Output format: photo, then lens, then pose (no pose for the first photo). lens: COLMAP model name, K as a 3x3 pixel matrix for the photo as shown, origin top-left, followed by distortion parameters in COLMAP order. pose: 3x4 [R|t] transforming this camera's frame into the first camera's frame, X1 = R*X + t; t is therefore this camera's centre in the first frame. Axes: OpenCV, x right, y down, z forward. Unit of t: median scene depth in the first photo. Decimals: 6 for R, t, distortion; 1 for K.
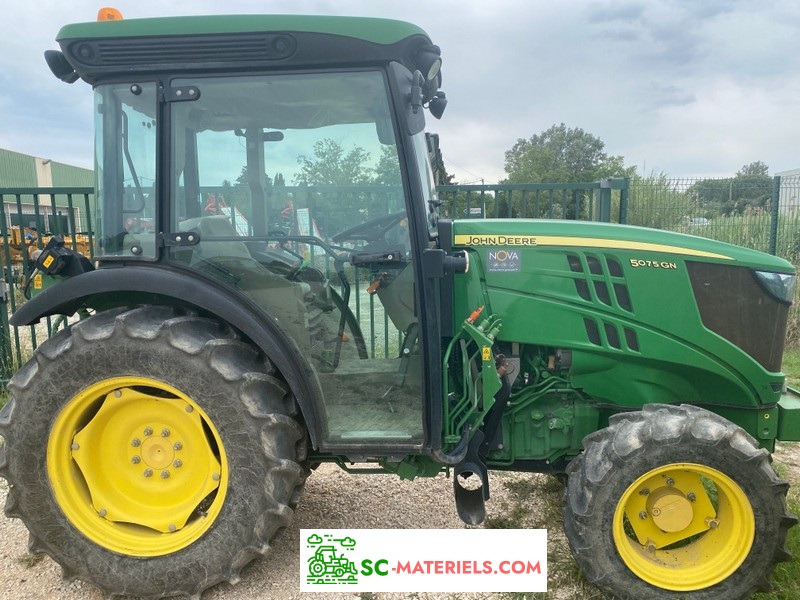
lens RADIAL K [[621.7, 0, 400.0], [0, 621.7, 300.0], [0, 0, 1]] dist [0.057653, -0.067801]
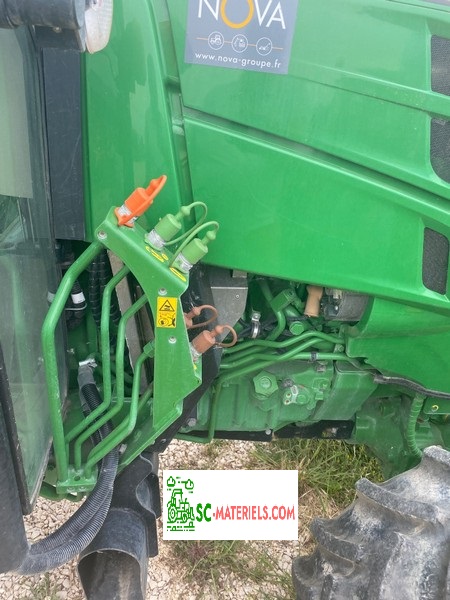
lens RADIAL K [[466.2, 0, 228.6], [0, 466.2, 298.0], [0, 0, 1]] dist [0.057653, -0.067801]
pose [[0.977216, 0.029944, 0.210124, 0.114510], [-0.107692, 0.923049, 0.369300, -0.024583], [-0.182896, -0.383514, 0.905243, 0.736896]]
